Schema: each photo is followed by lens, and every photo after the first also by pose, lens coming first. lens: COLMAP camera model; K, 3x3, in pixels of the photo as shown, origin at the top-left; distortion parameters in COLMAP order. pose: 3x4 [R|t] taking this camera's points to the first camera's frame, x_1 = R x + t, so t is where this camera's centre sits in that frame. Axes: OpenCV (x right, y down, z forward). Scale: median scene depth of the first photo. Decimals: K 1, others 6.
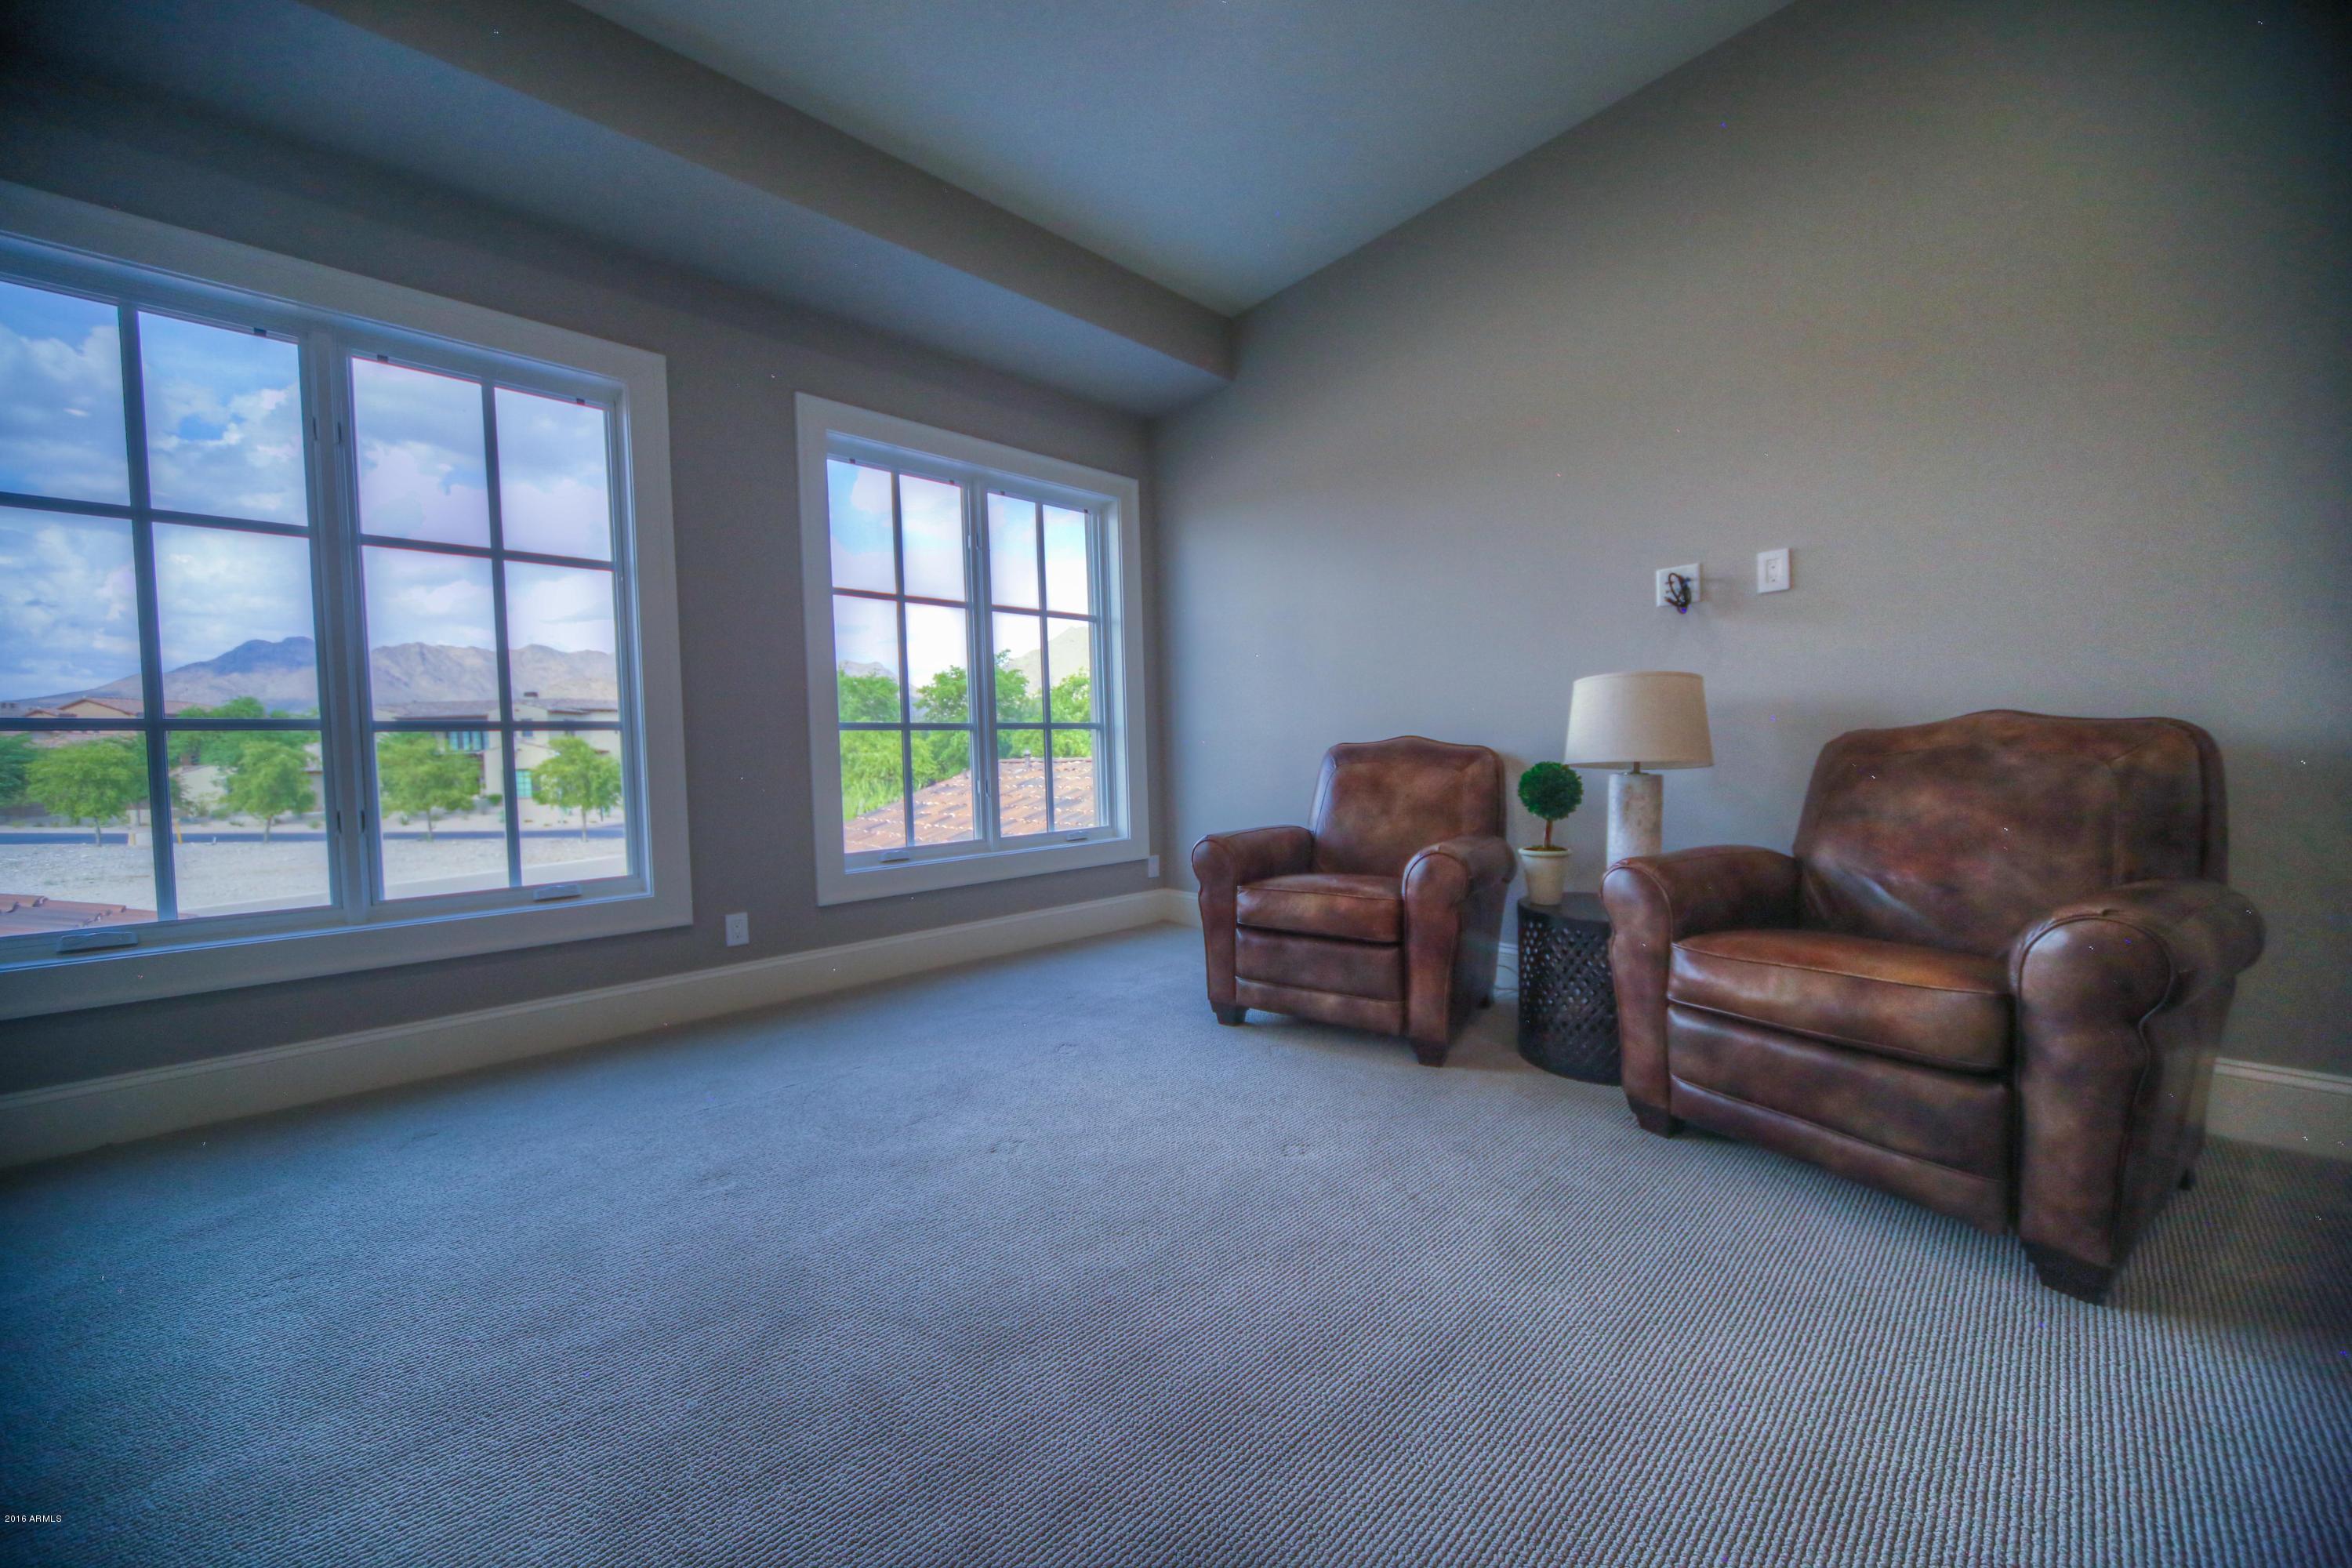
lens RADIAL K [[810.4, 0, 1182.7], [0, 810.4, 791.3], [0, 0, 1]] dist [0.001383, 0.000055]
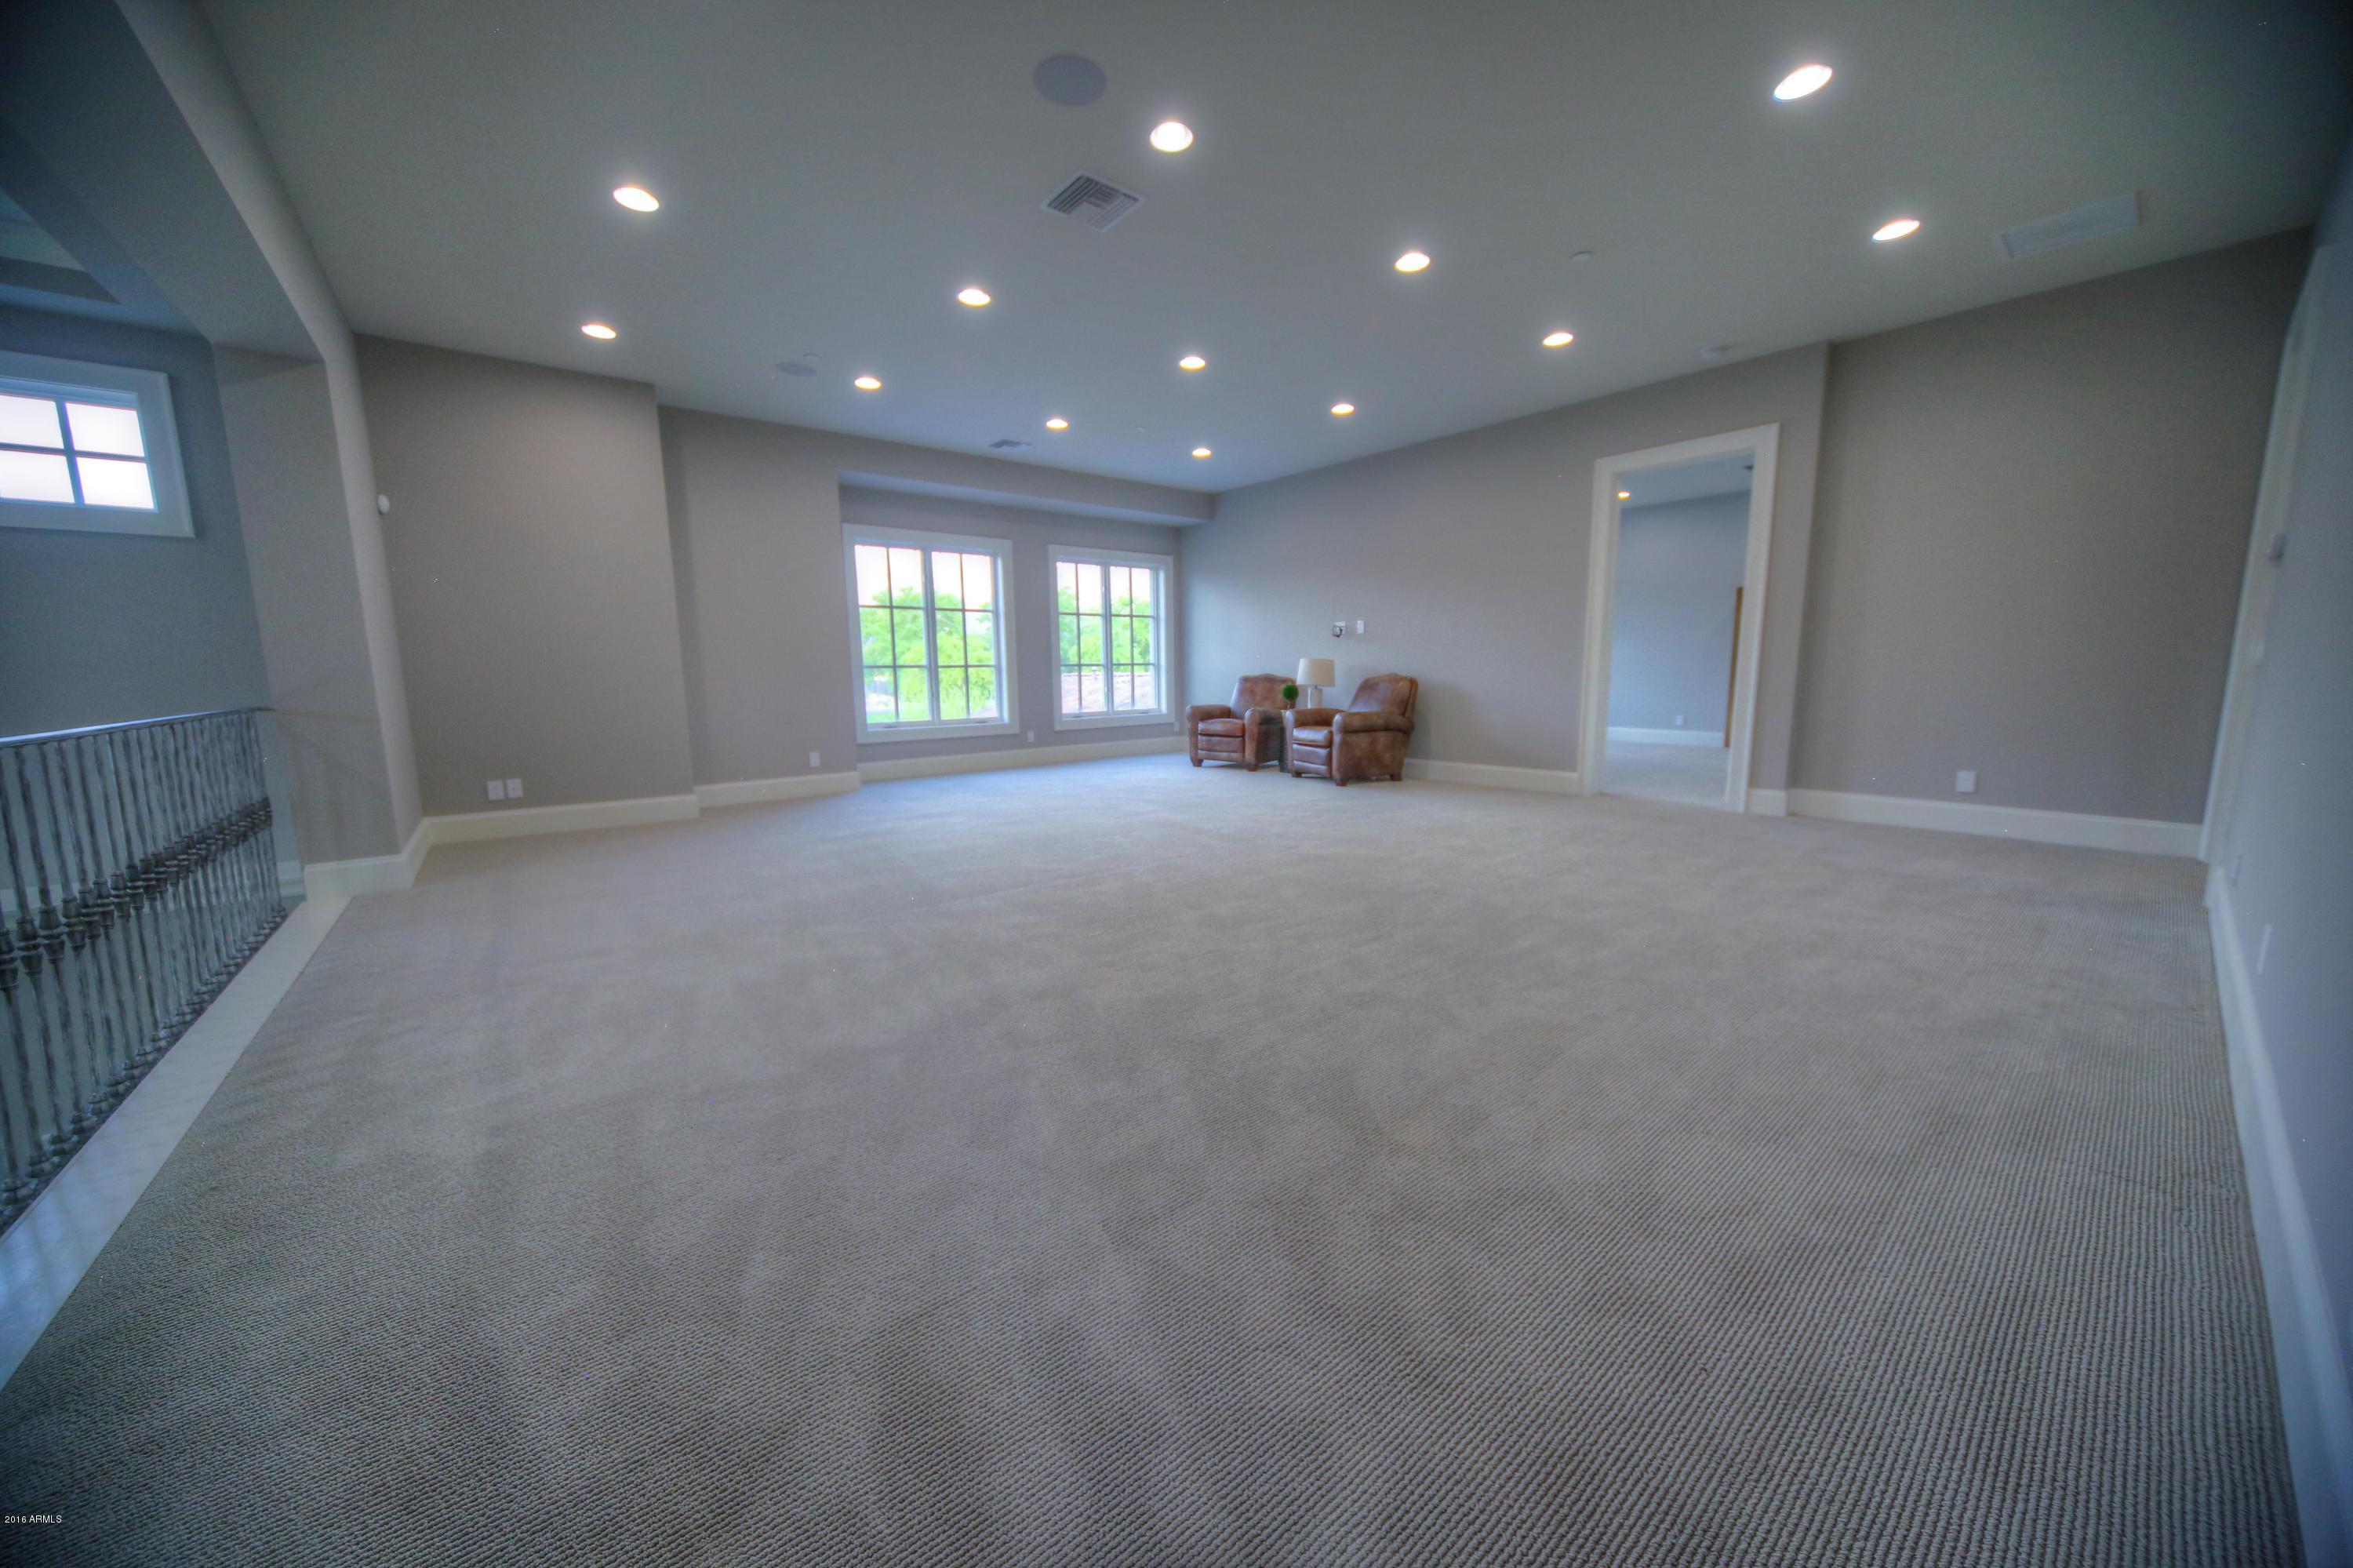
lens RADIAL K [[810.8, 0, 1167.5], [0, 810.8, 782.8], [0, 0, 1]] dist [0.001383, 0.000055]
pose [[0.997237, 0.027318, -0.069087, 0.169096], [-0.020537, 0.995070, 0.097021, 0.049776], [0.071397, -0.095334, 0.992882, -2.178324]]
